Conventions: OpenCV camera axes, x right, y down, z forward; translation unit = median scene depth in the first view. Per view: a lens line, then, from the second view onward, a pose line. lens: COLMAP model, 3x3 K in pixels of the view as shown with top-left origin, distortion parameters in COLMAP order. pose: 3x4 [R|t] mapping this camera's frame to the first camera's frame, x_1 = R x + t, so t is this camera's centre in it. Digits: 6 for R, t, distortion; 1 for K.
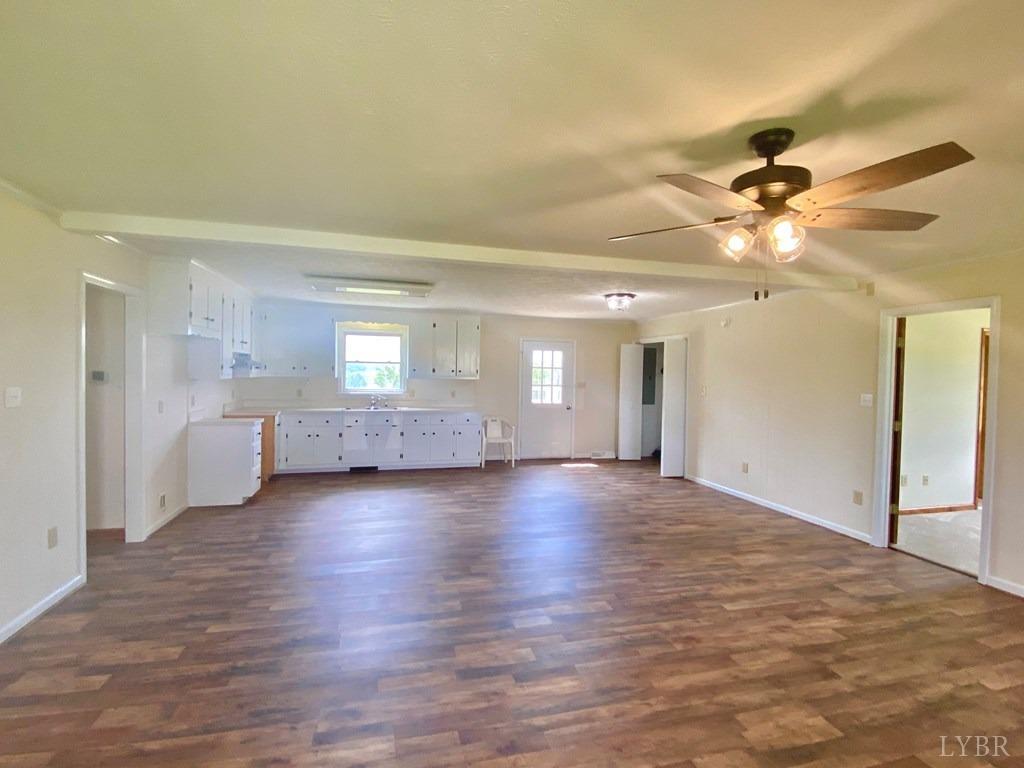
lens RADIAL K [[487.9, 0, 512.0], [0, 487.9, 384.0], [0, 0, 1]] dist [0.036599, -0.031664]
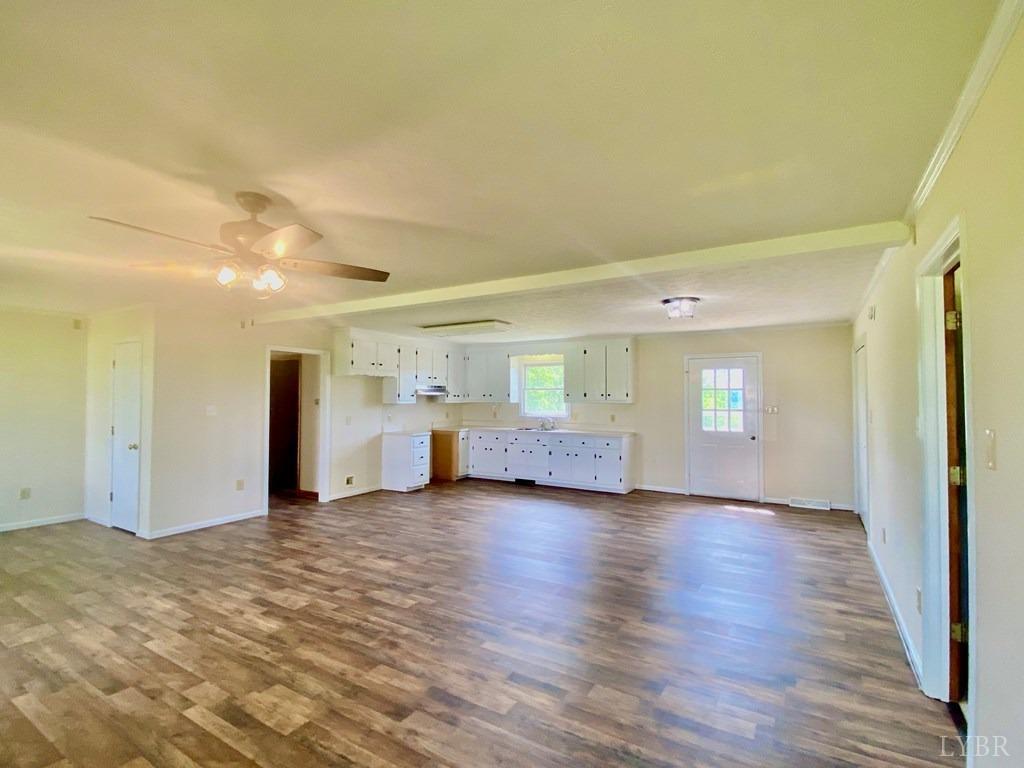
lens RADIAL K [[487.9, 0, 512.0], [0, 487.9, 384.0], [0, 0, 1]] dist [0.036599, -0.031664]
pose [[0.696031, -0.037336, -0.717040, 0.657945], [-0.005786, 0.998323, -0.057599, 0.013935], [0.717988, 0.044240, 0.694648, 0.219554]]
